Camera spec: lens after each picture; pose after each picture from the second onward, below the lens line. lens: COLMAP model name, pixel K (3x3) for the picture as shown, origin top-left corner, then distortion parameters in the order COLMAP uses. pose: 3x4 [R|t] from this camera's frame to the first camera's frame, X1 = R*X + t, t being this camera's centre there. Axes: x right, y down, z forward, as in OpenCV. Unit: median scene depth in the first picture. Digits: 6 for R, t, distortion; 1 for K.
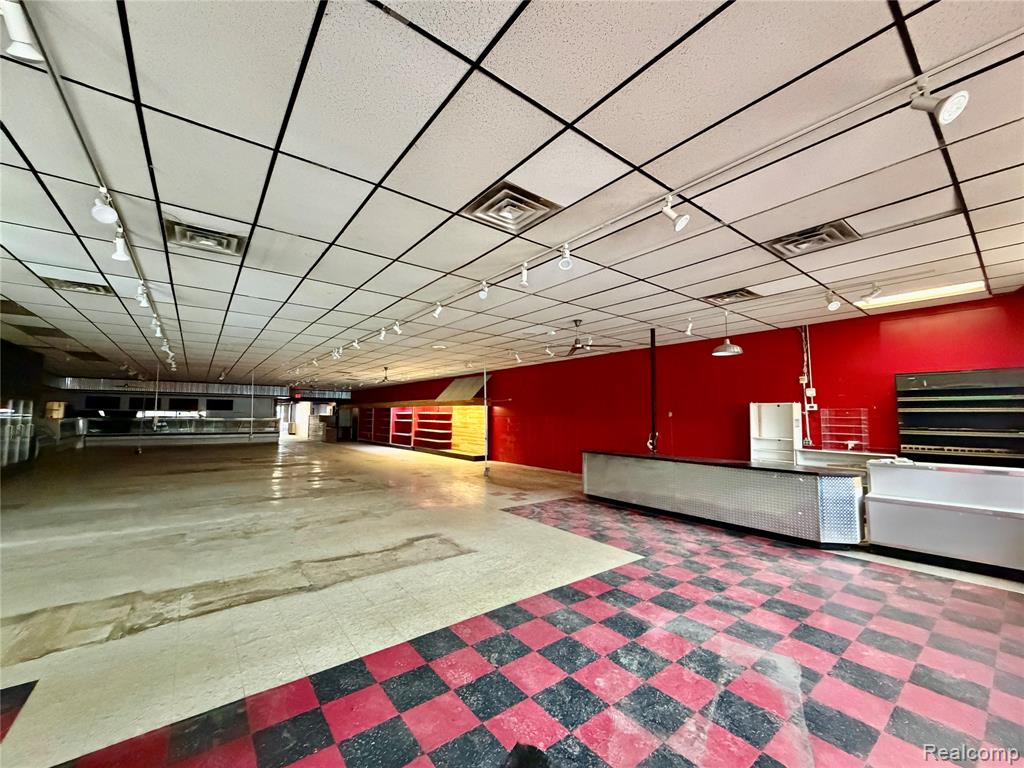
lens RADIAL K [[409.3, 0, 507.9], [0, 409.3, 384.9], [0, 0, 1]] dist [0.000296, -0.000181]
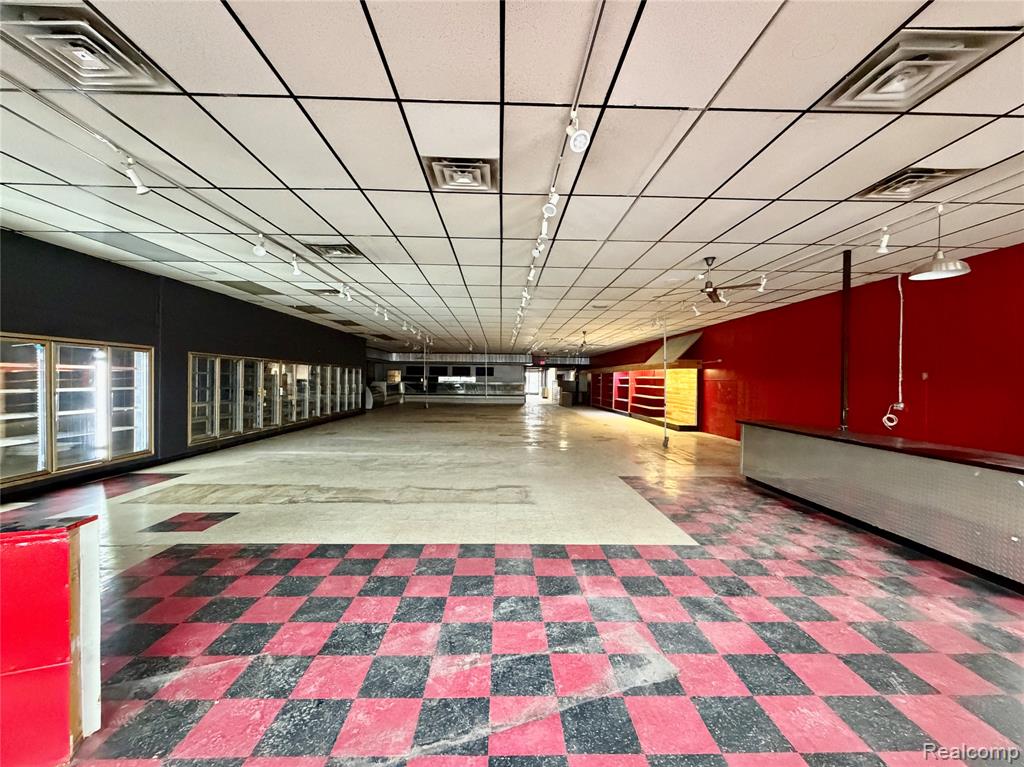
lens RADIAL K [[433.6, 0, 507.5], [0, 433.6, 384.7], [0, 0, 1]] dist [0.000234, 0.000013]
pose [[0.801715, 0.008730, -0.597643, 0.559439], [0.038570, 0.997054, 0.066305, 0.027968], [0.596461, -0.076209, 0.799016, 0.102161]]
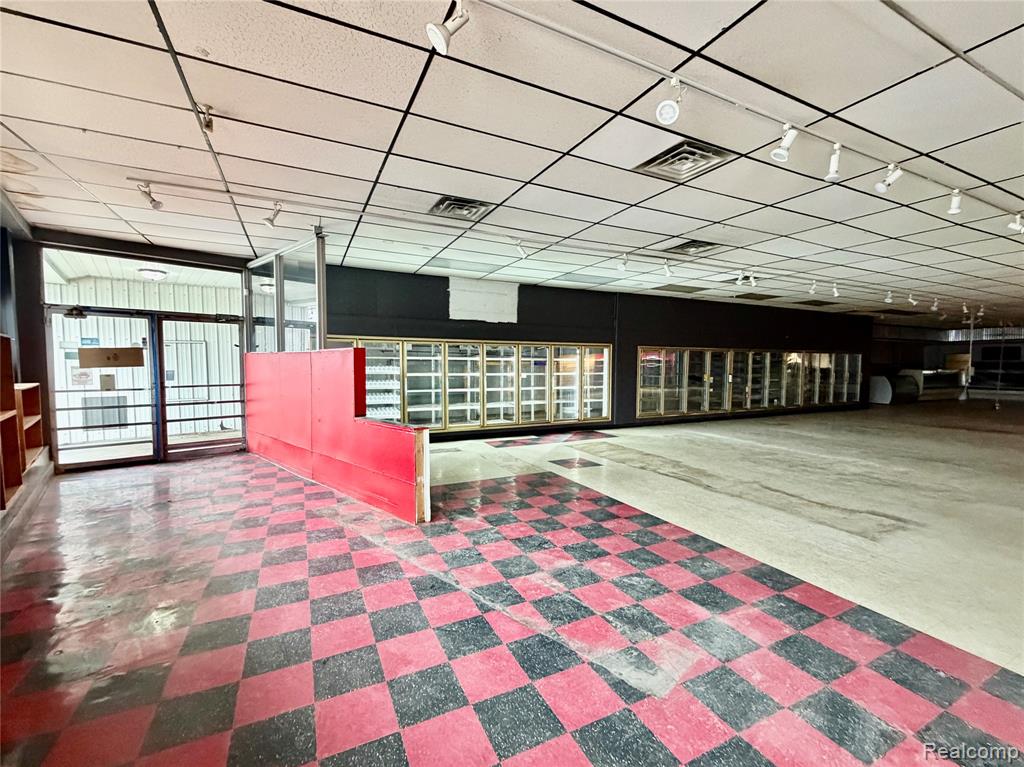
lens RADIAL K [[433.6, 0, 507.5], [0, 433.6, 384.7], [0, 0, 1]] dist [0.000234, 0.000013]
pose [[-0.210237, 0.041192, -0.976782, 0.879742], [0.066712, 0.997388, 0.027702, 0.056484], [0.975372, -0.059339, -0.212435, 0.559721]]
